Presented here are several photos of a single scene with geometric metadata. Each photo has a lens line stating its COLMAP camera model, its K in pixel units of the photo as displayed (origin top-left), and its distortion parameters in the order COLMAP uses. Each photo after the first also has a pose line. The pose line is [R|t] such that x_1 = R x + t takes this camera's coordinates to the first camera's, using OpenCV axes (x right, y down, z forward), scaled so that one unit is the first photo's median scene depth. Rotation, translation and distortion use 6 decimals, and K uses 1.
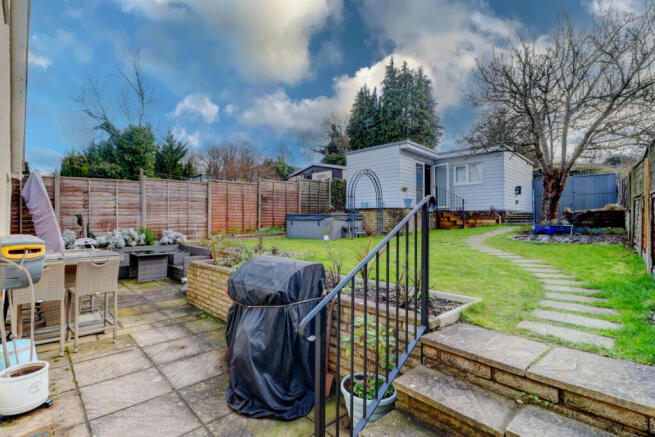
lens RADIAL K [[305.8, 0, 329.0], [0, 305.8, 214.6], [0, 0, 1]] dist [0.000813, -0.000003]
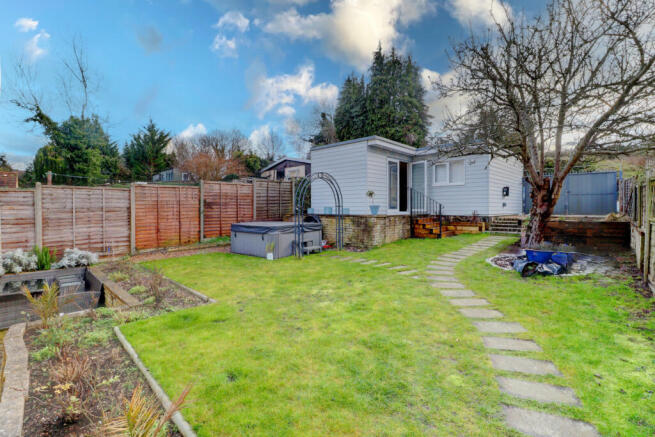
lens RADIAL K [[301.2, 0, 326.2], [0, 301.2, 208.1], [0, 0, 1]] dist [-0.000756, -0.000201]
pose [[1.000000, 0.000548, 0.000130, 0.120608], [-0.000551, 0.999759, 0.021967, -0.060230], [-0.000118, -0.021967, 0.999759, 0.155967]]
